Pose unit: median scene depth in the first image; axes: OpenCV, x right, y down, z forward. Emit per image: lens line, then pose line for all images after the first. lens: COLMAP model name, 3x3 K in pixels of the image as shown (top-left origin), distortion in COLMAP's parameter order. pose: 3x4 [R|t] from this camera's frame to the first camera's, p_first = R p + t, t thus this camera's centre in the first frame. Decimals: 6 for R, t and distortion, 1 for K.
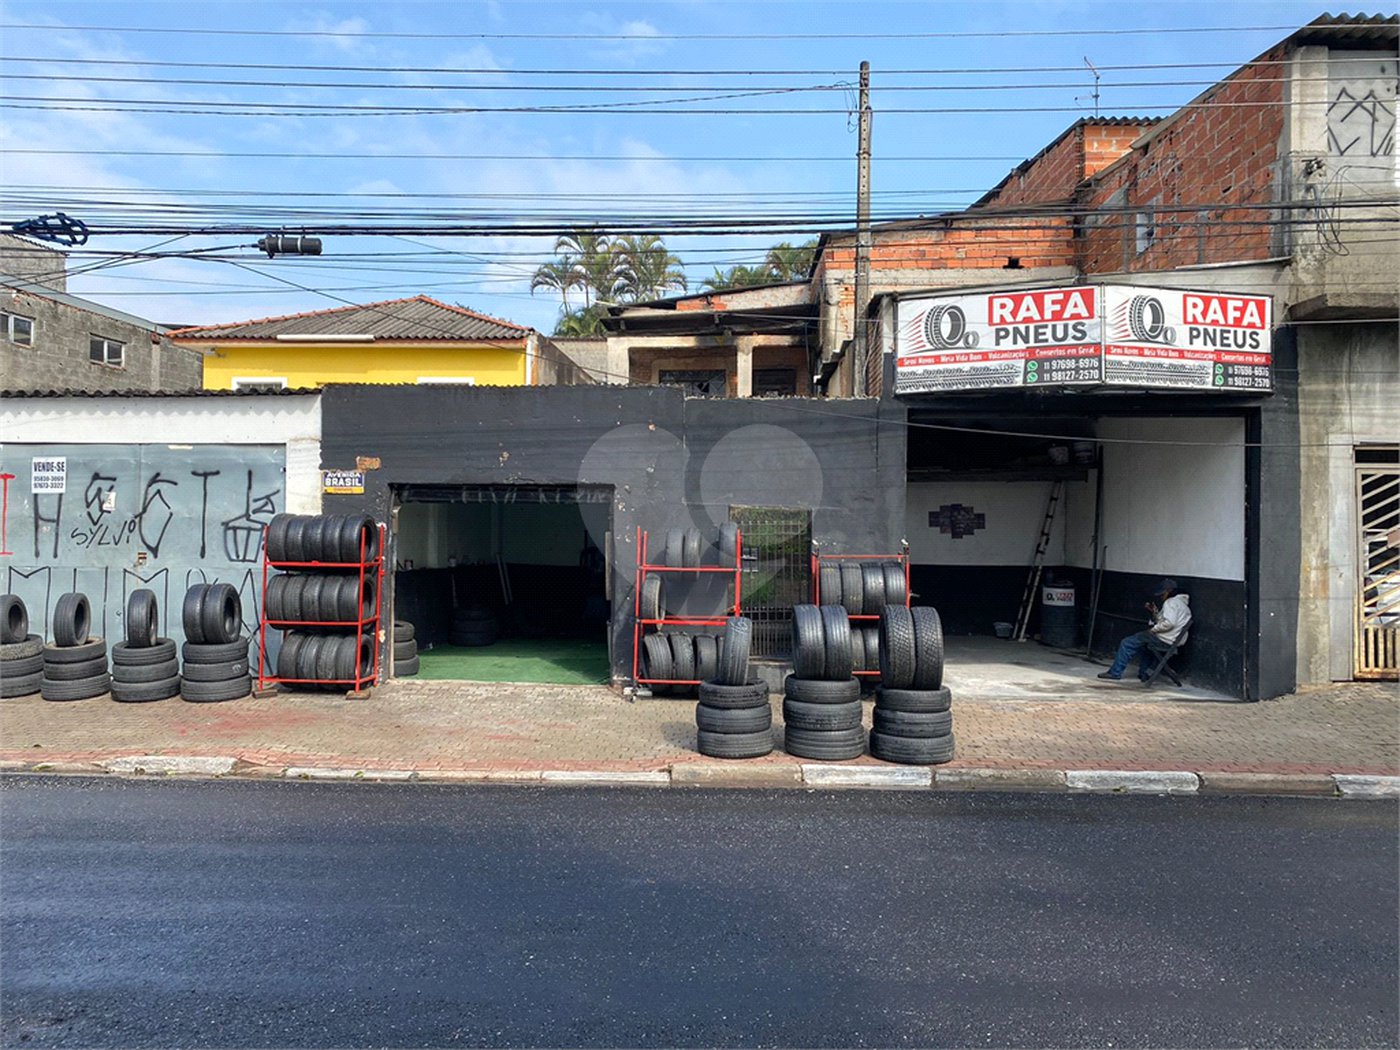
lens RADIAL K [[1060.2, 0, 688.4], [0, 1060.2, 518.9], [0, 0, 1]] dist [0.054528, -0.060858]
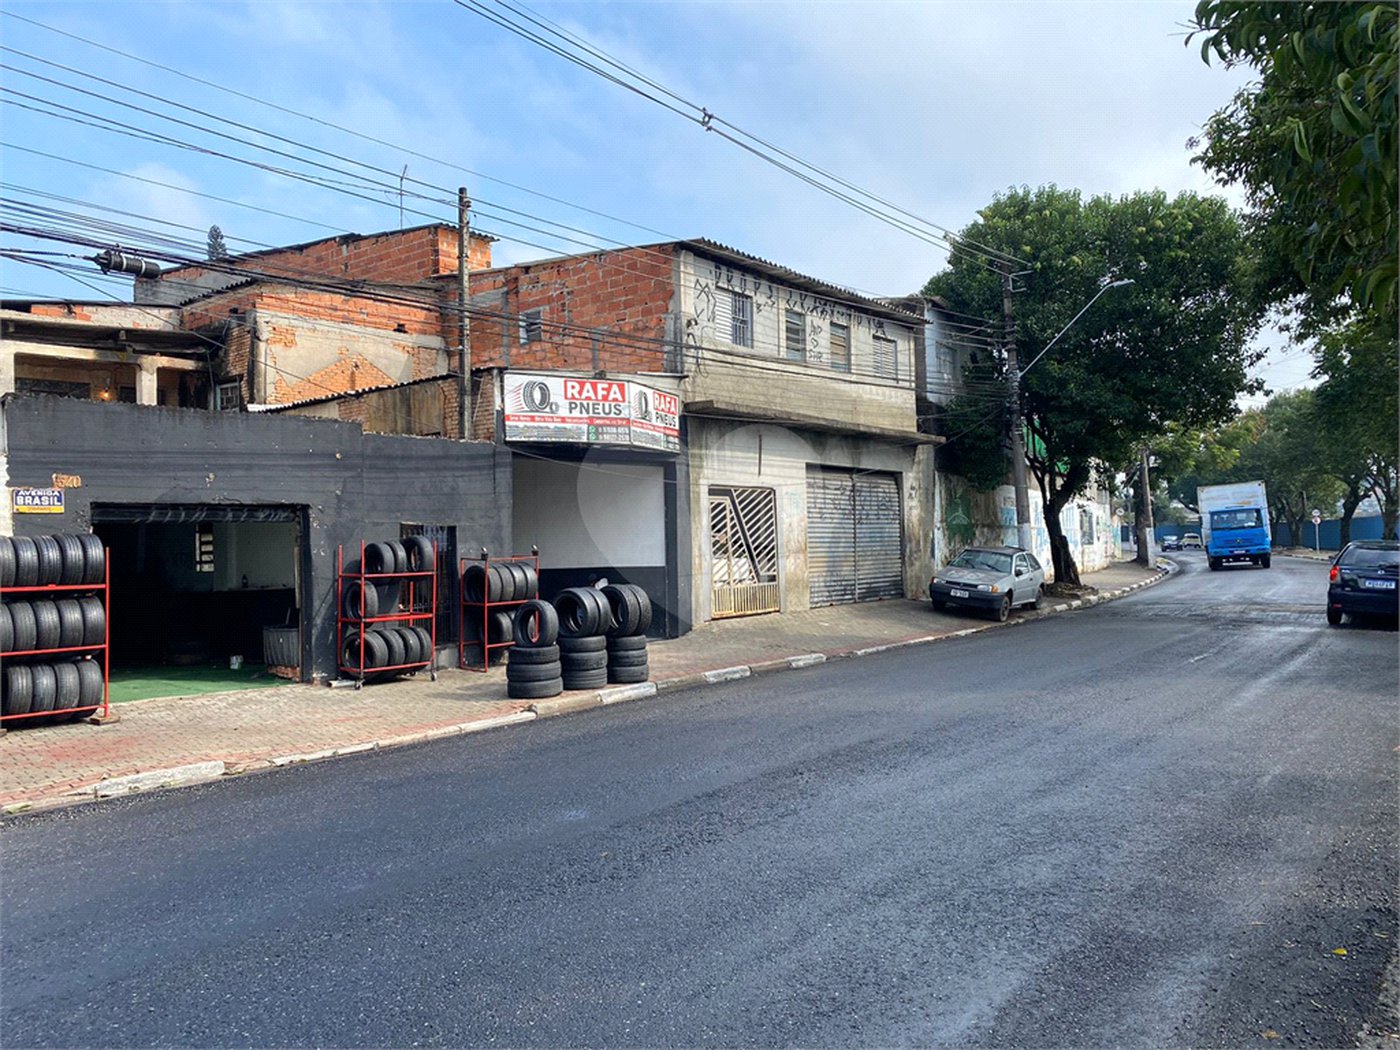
lens RADIAL K [[1060.2, 0, 698.7], [0, 1060.2, 520.3], [0, 0, 1]] dist [0.054528, -0.060858]
pose [[0.599216, -0.005205, 0.800571, -0.754531], [0.020097, 0.999762, -0.008542, 0.002193], [-0.800335, 0.021207, 0.599178, -0.020811]]
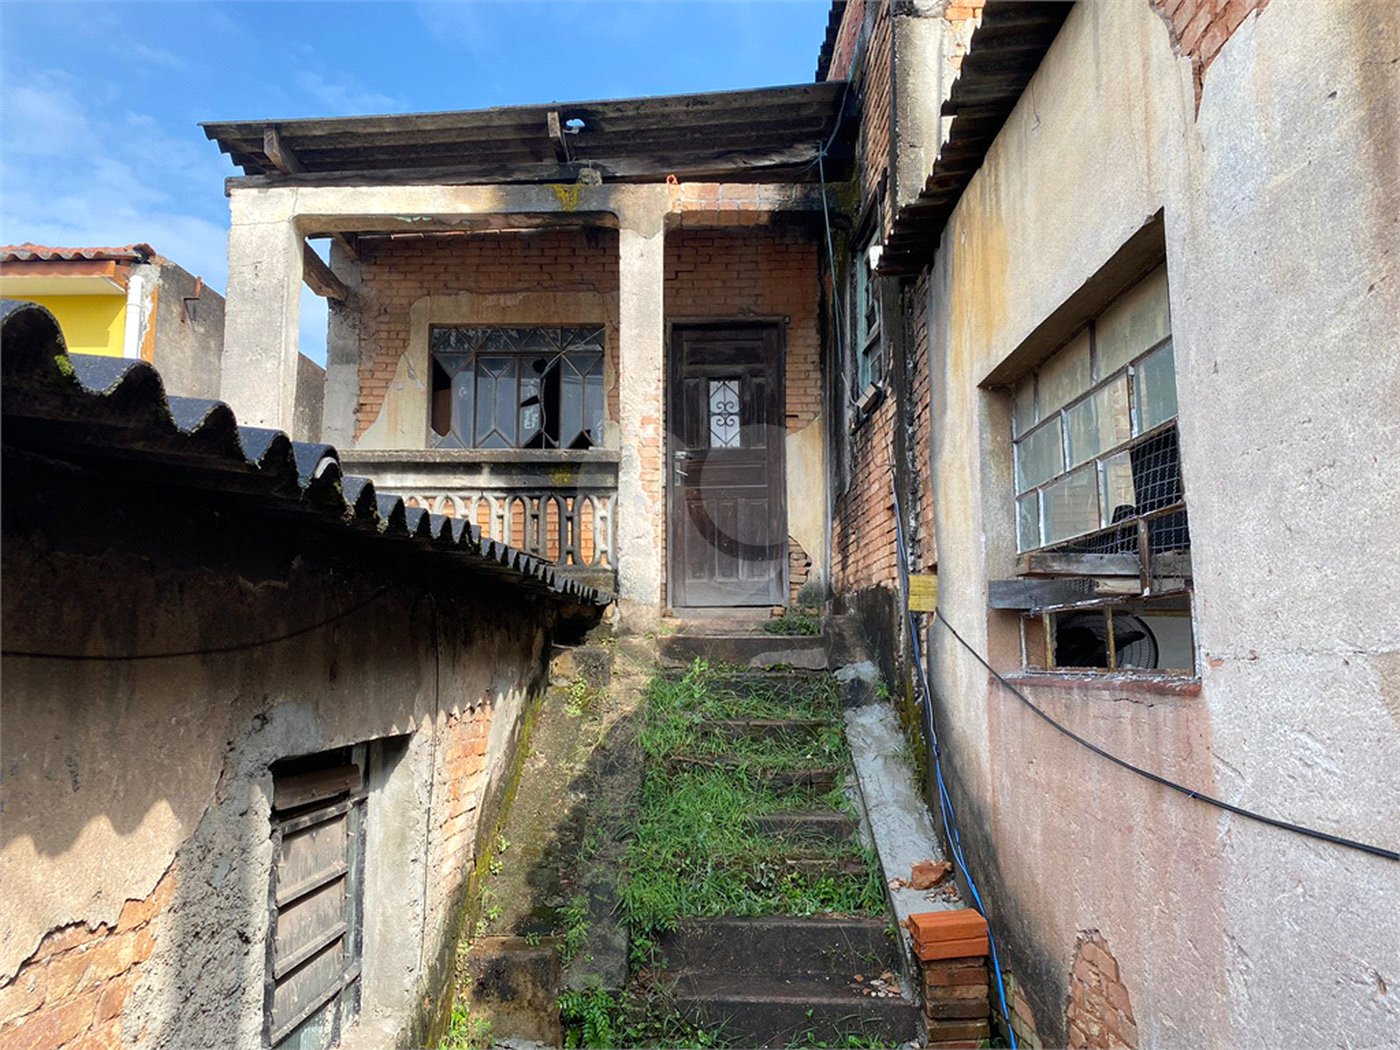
lens RADIAL K [[1060.2, 0, 703.3], [0, 1060.2, 521.2], [0, 0, 1]] dist [0.054528, -0.060858]
pose [[0.998312, -0.003590, 0.057960, 0.089815], [0.010227, 0.993355, -0.114633, -0.044989], [-0.057163, 0.115033, 0.991716, 1.148845]]
